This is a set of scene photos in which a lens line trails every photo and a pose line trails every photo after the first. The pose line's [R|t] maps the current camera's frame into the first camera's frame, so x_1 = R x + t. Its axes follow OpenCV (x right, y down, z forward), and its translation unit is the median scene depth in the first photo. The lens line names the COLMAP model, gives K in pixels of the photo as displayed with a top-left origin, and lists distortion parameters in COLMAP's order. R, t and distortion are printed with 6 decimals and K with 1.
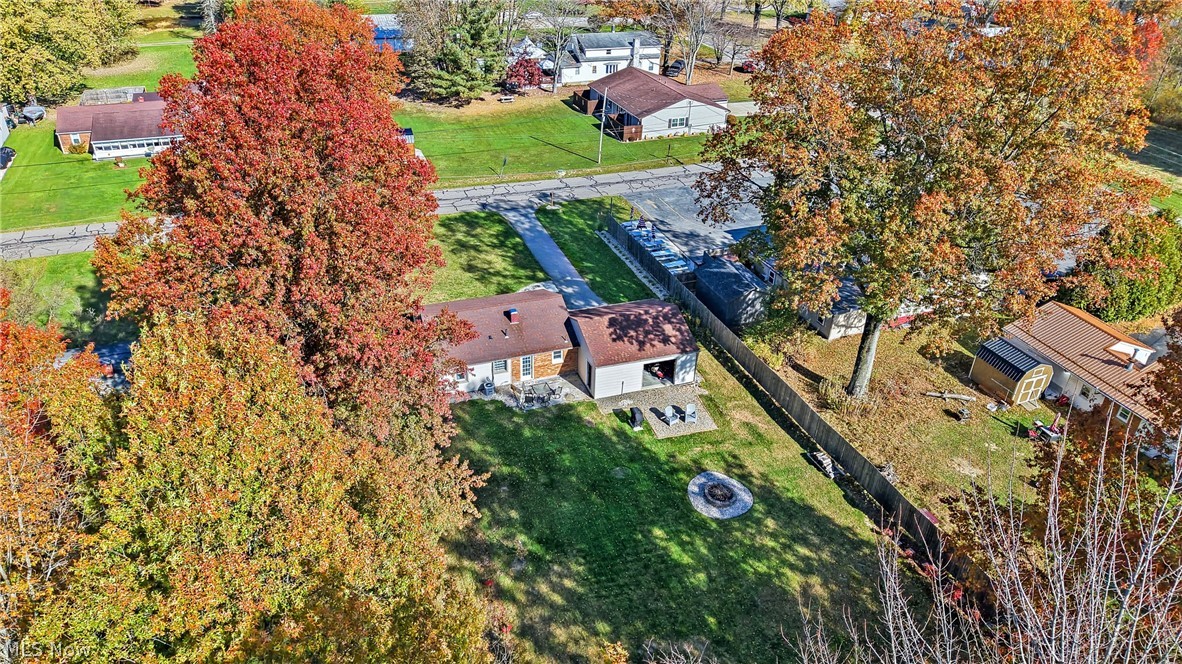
lens RADIAL K [[817.9, 0, 591.0], [0, 817.9, 332.0], [0, 0, 1]] dist [0.023301, -0.001378]
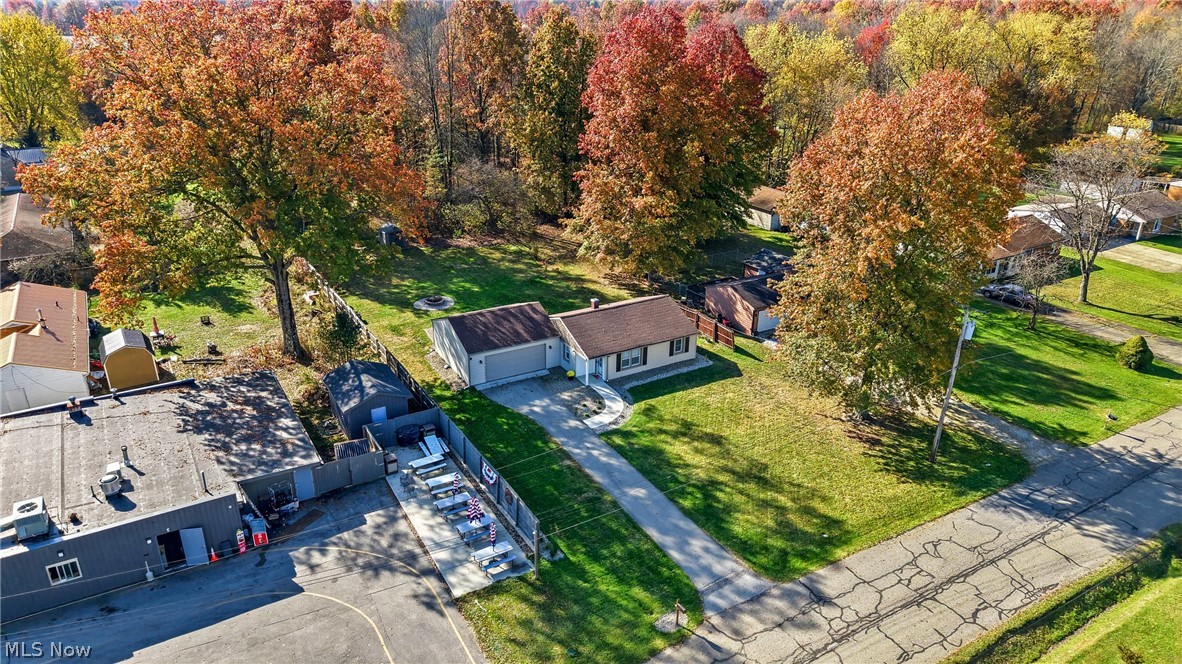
lens RADIAL K [[811.5, 0, 612.7], [0, 811.5, 325.1], [0, 0, 1]] dist [0.024863, 0.001032]
pose [[-0.981390, 0.028863, -0.189843, 0.101483], [-0.131840, 0.617515, 0.775431, -0.892492], [0.139612, 0.786029, -0.602218, 1.721584]]
